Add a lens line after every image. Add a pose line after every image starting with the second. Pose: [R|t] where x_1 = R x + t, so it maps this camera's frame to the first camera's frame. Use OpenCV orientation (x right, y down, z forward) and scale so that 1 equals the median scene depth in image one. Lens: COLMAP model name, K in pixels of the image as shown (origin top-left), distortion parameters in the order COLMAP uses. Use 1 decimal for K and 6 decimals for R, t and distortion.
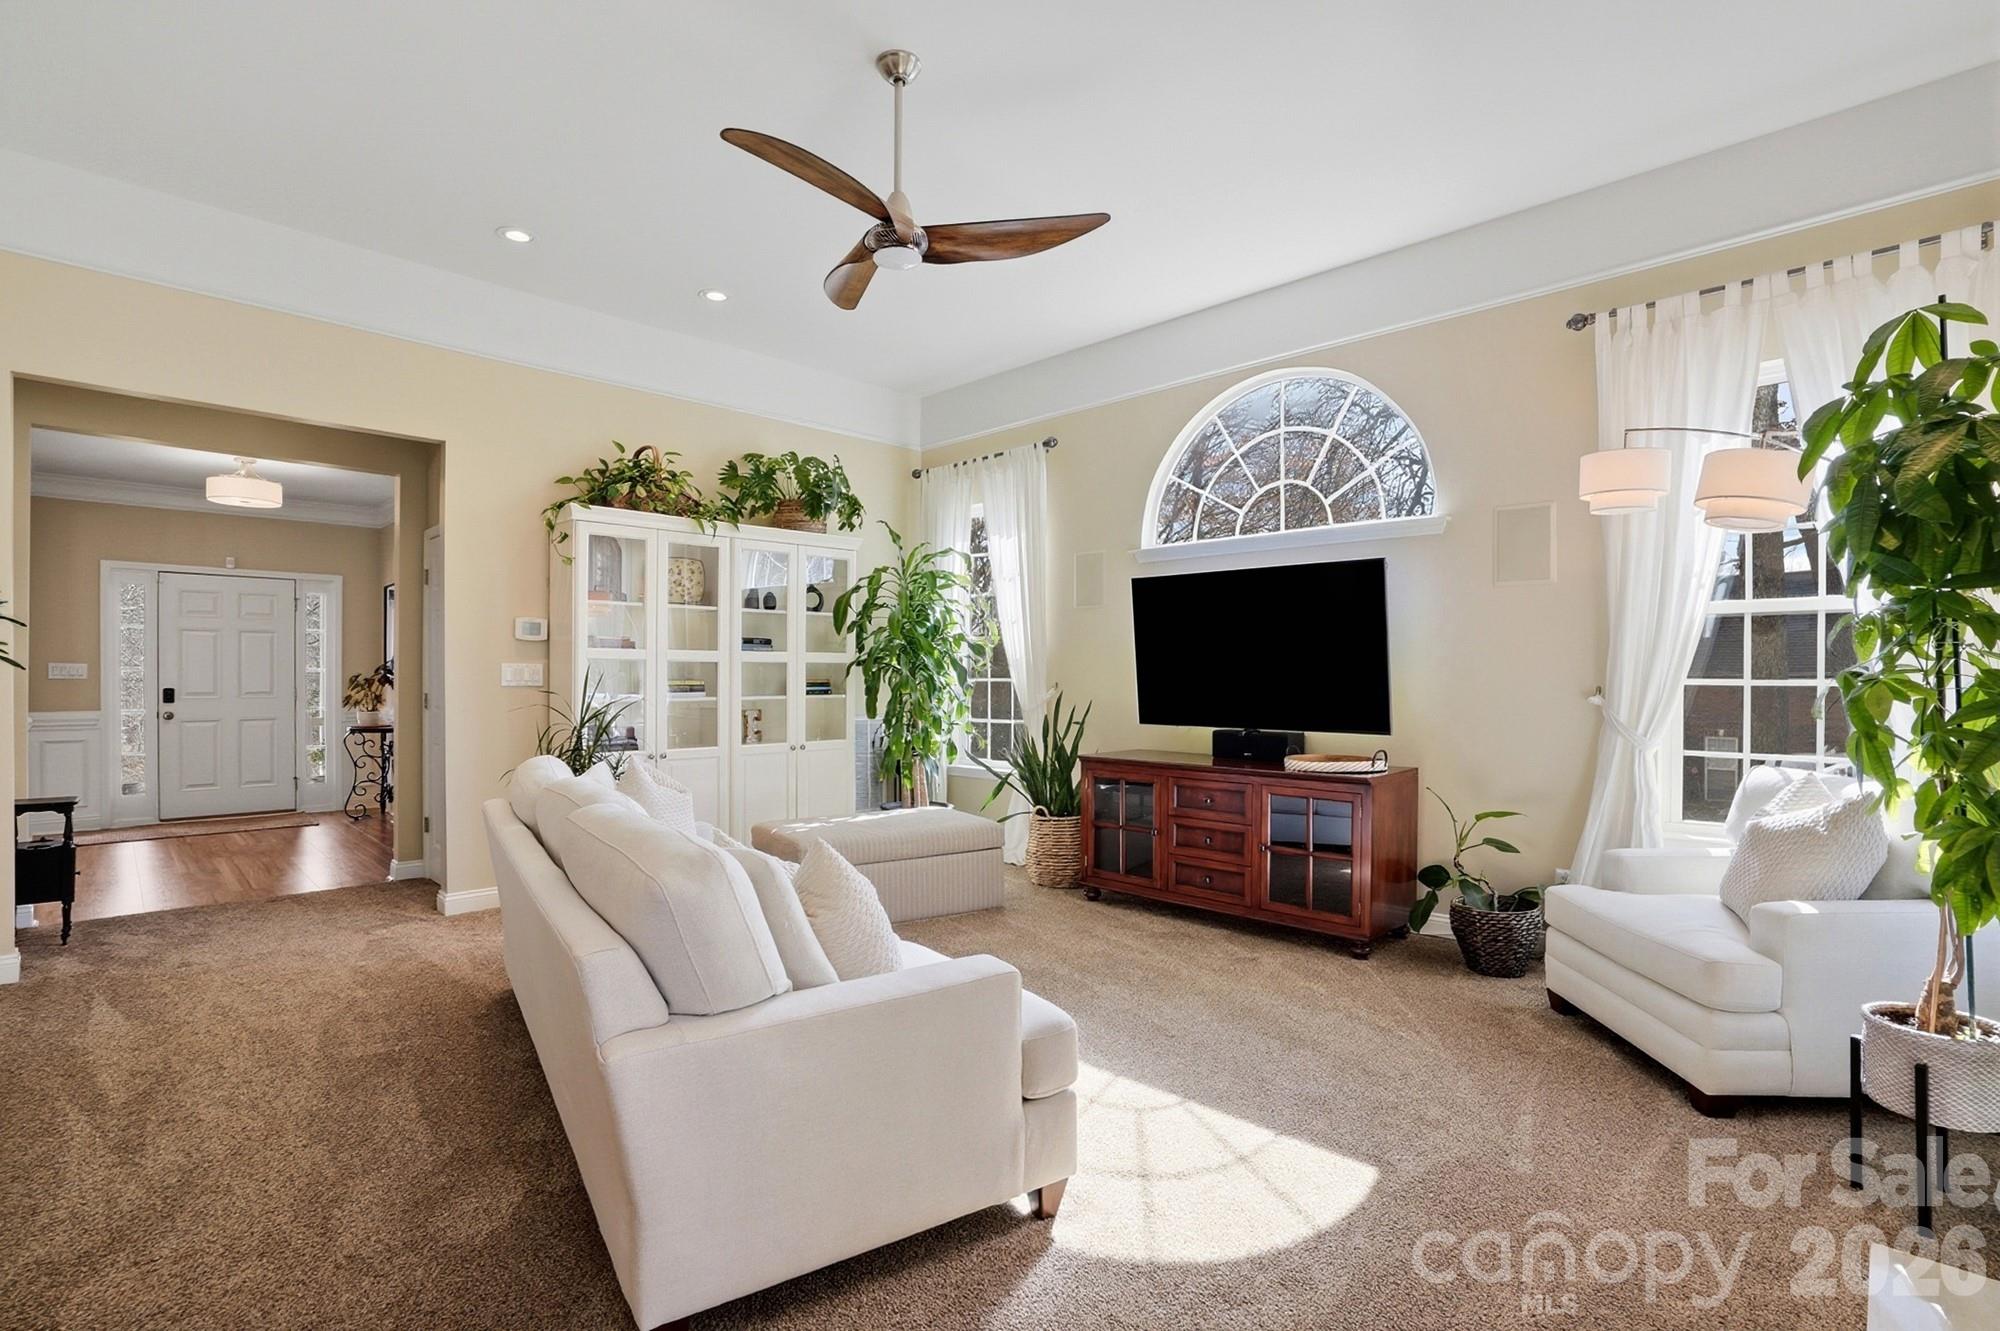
lens RADIAL K [[928.5, 0, 1004.6], [0, 928.5, 674.0], [0, 0, 1]] dist [-0.065890, 0.026205]
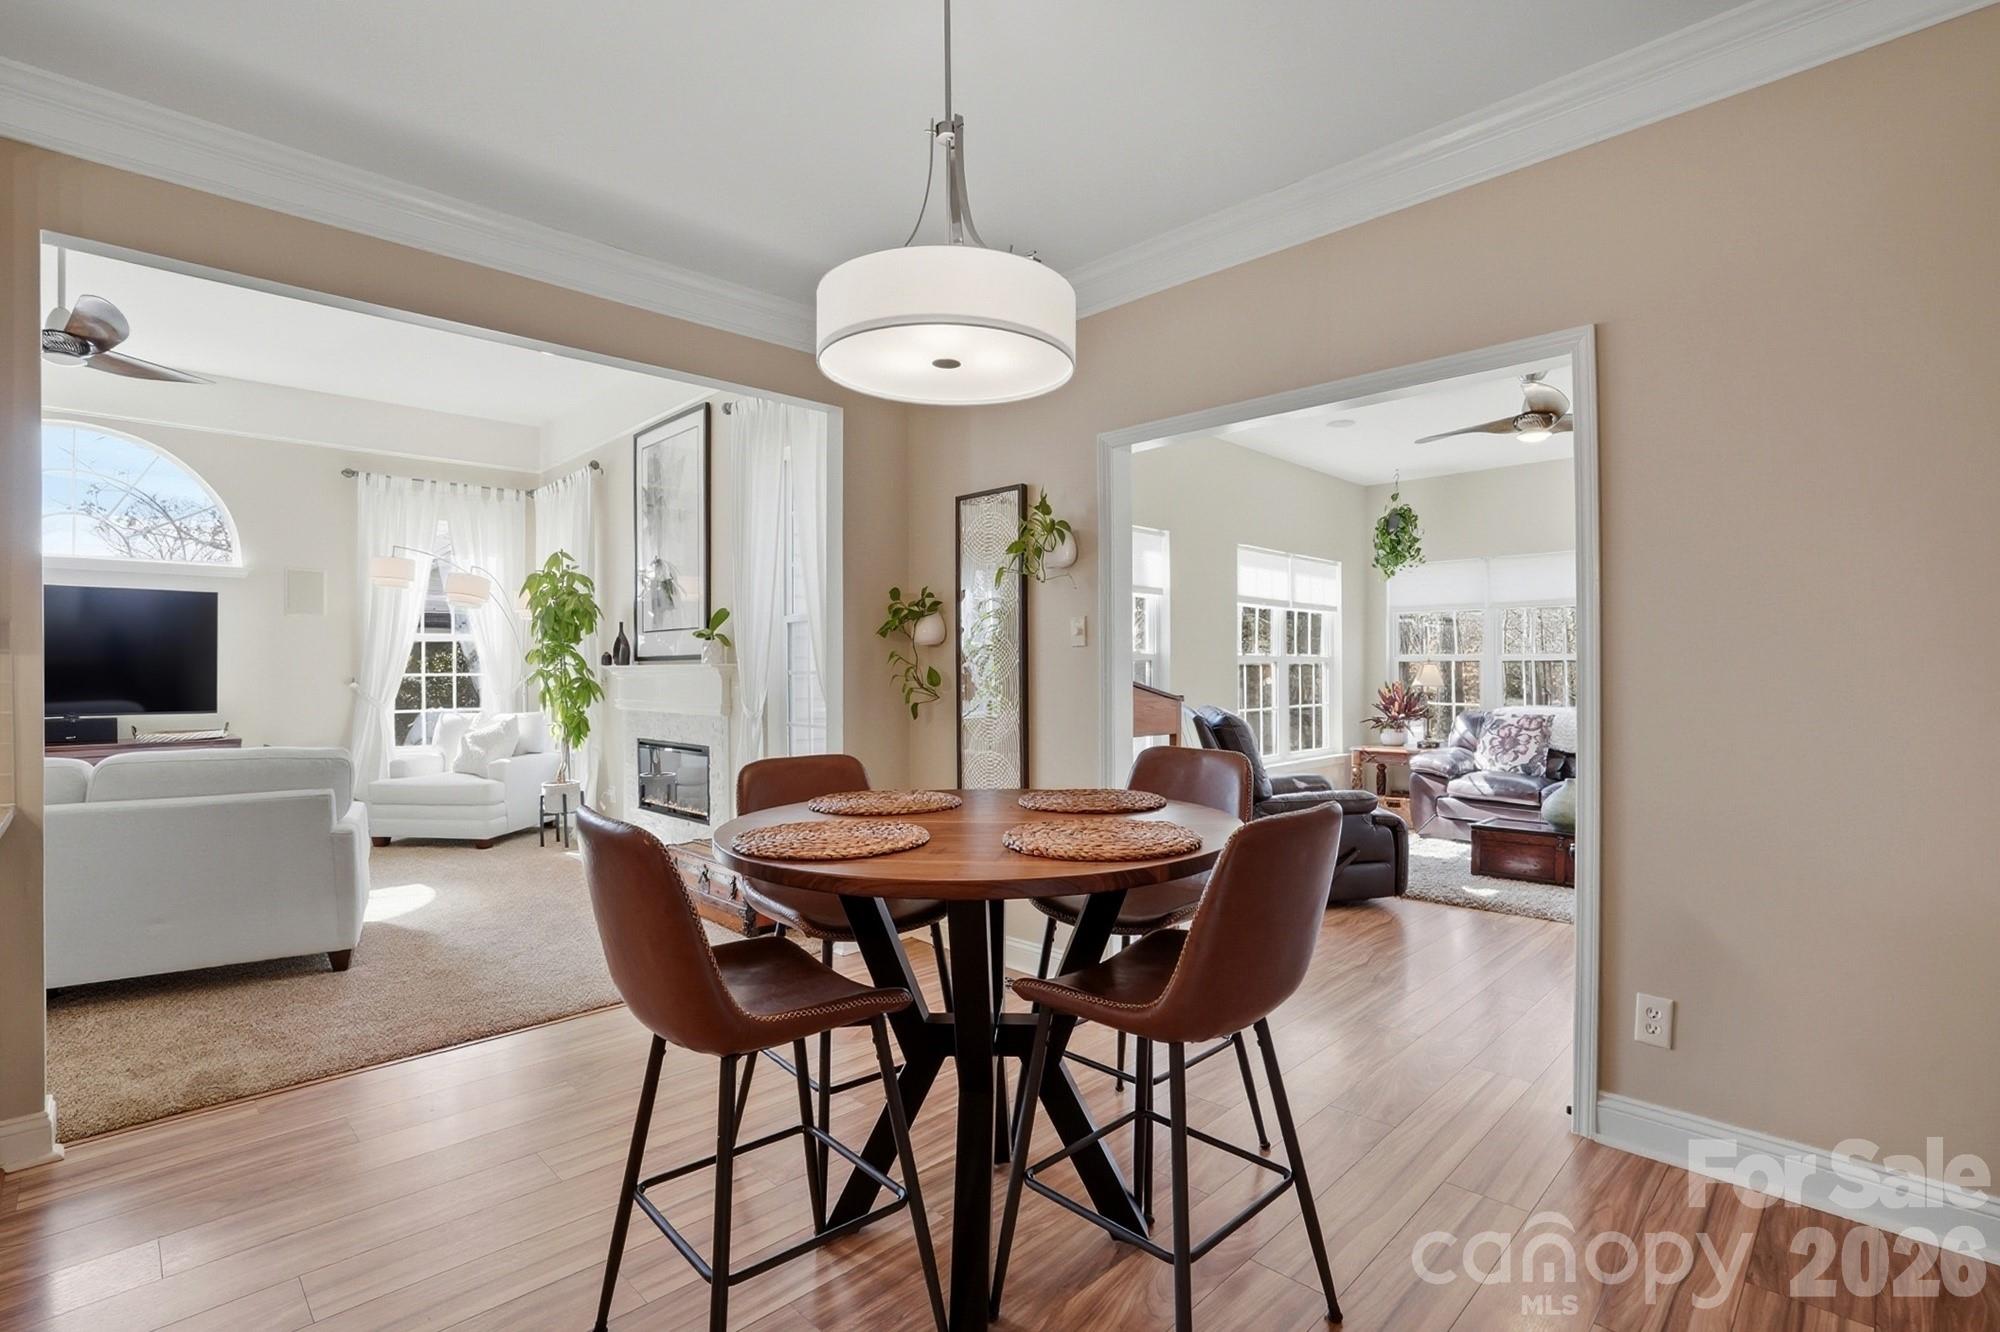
lens RADIAL K [[928.5, 0, 1004.6], [0, 928.5, 674.5], [0, 0, 1]] dist [-0.065890, 0.026205]
pose [[0.007148, -0.005196, 0.999961, -0.785499], [0.005272, 0.999973, 0.005158, 0.002443], [-0.999961, 0.005234, 0.007175, -0.209220]]
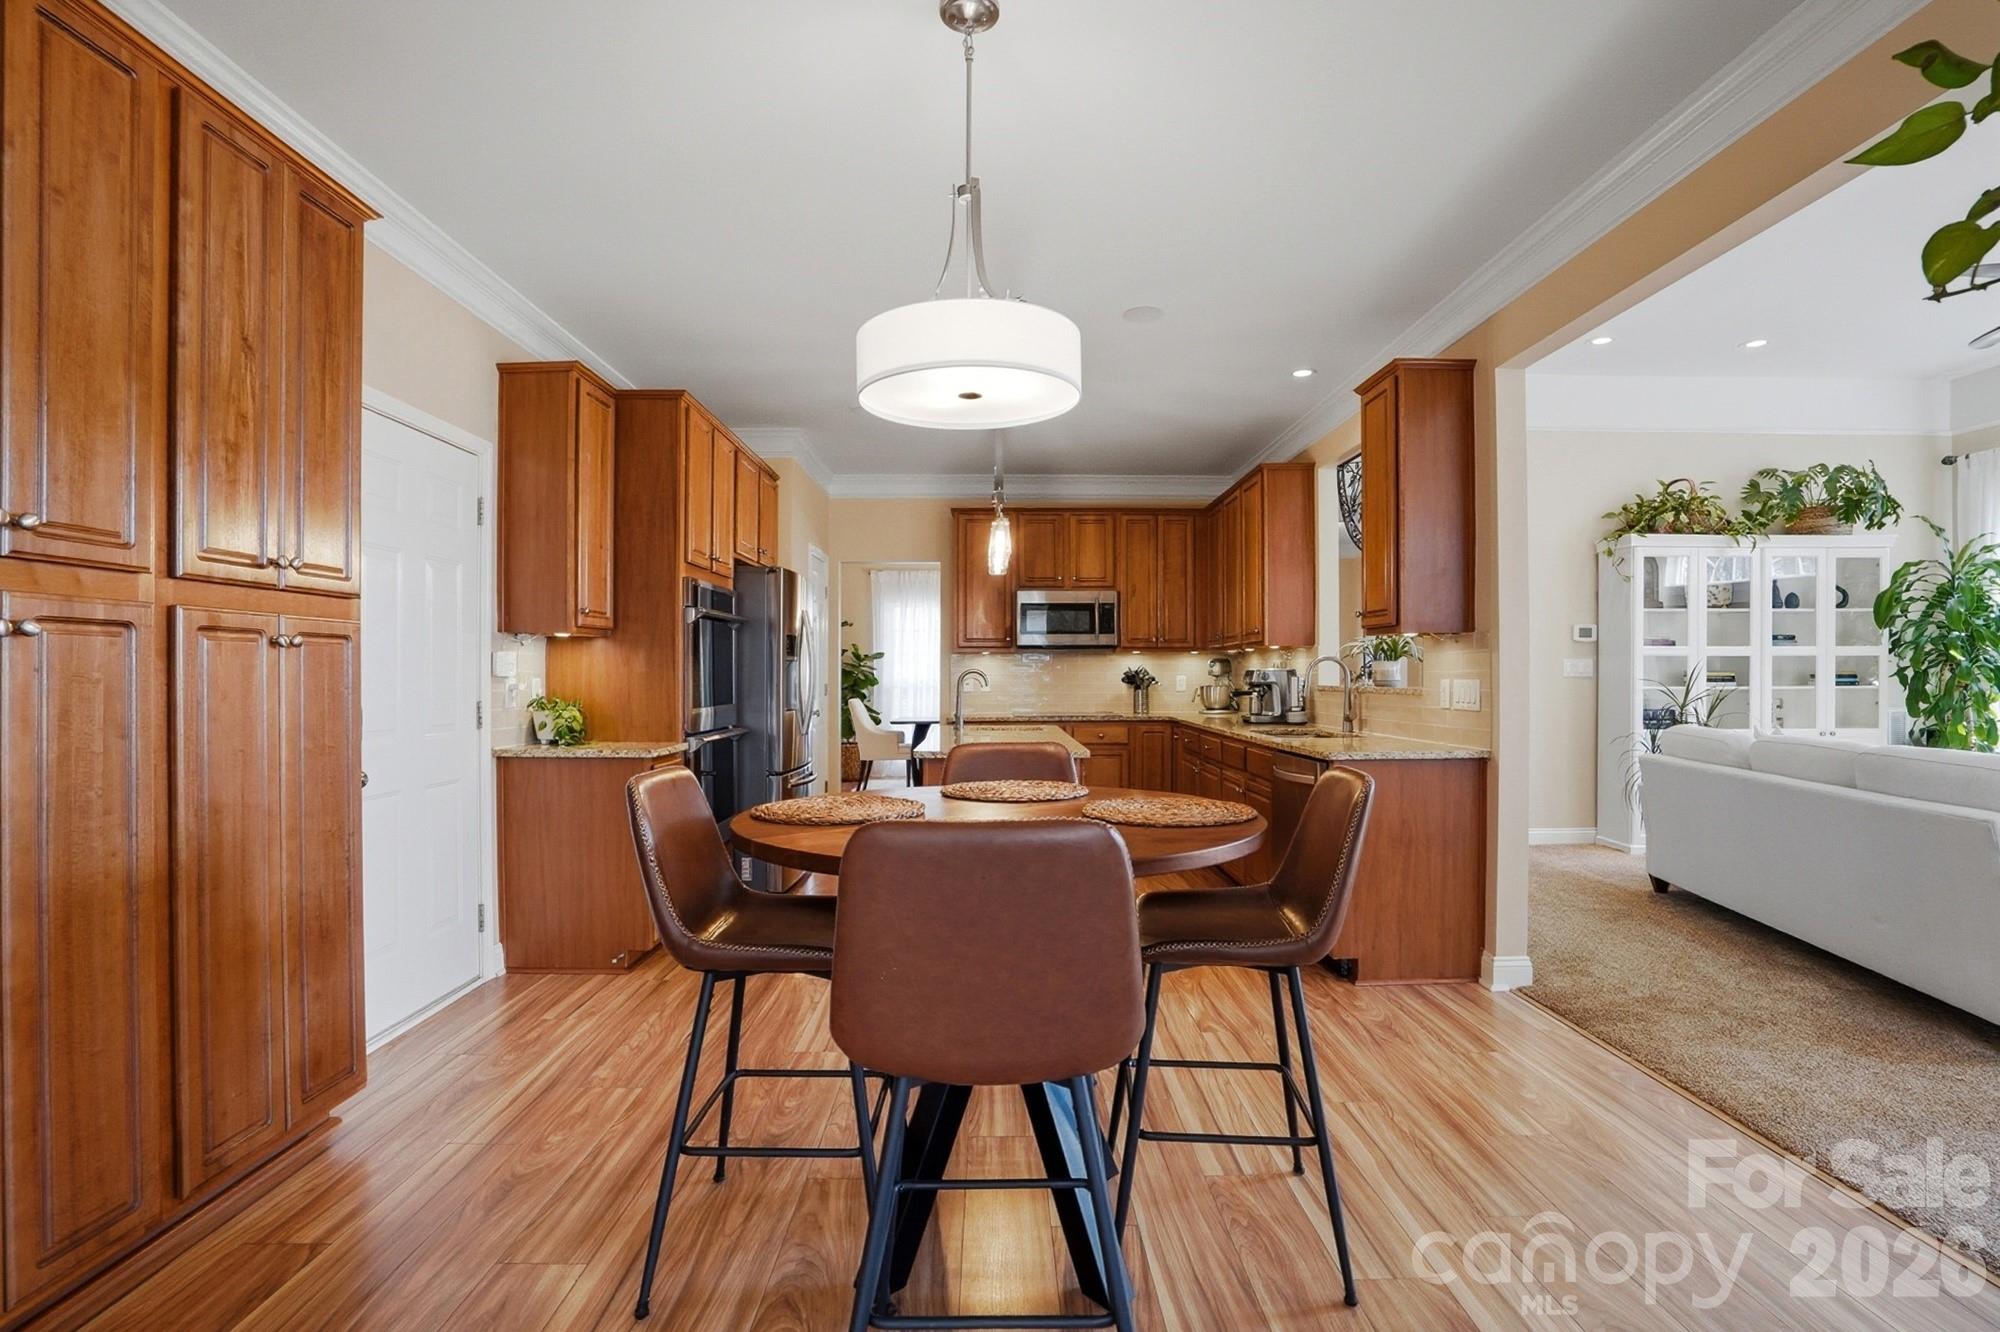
lens RADIAL K [[928.5, 0, 1004.6], [0, 928.5, 674.5], [0, 0, 1]] dist [-0.065890, 0.026205]
pose [[0.711727, -0.002631, -0.702452, -0.178475], [0.003452, 0.999994, -0.000249, 0.006685], [0.702448, -0.002248, 0.711731, -0.447080]]
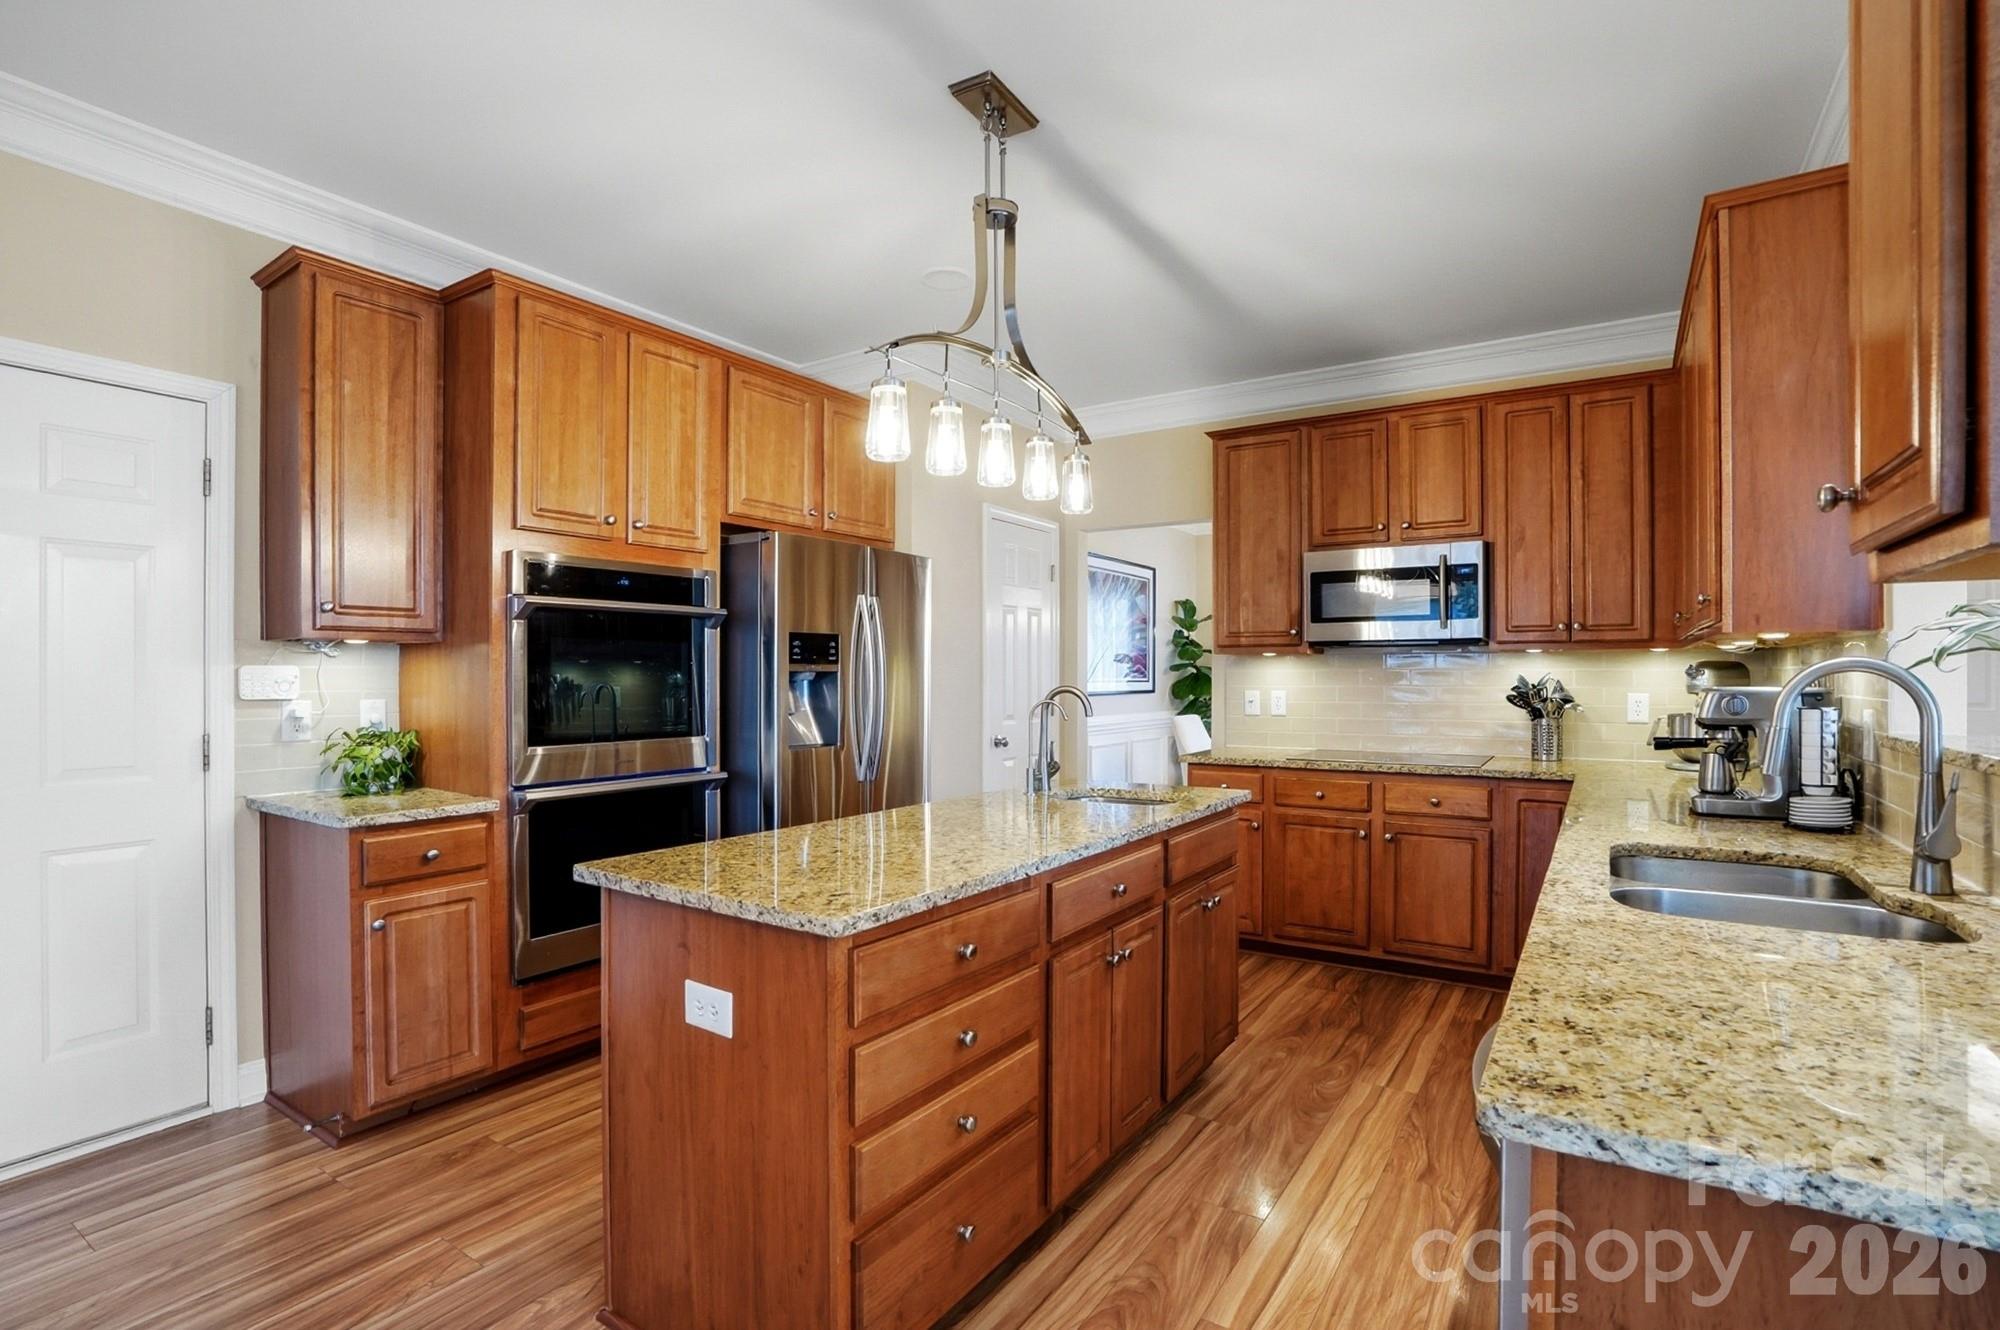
lens RADIAL K [[940.8, 0, 1005.6], [0, 940.8, 664.7], [0, 0, 1]] dist [-0.065289, 0.027574]
pose [[0.203407, -0.009652, -0.979047, -0.344598], [0.000935, 0.999953, -0.009664, -0.006723], [0.979094, 0.001050, 0.203407, 0.058682]]
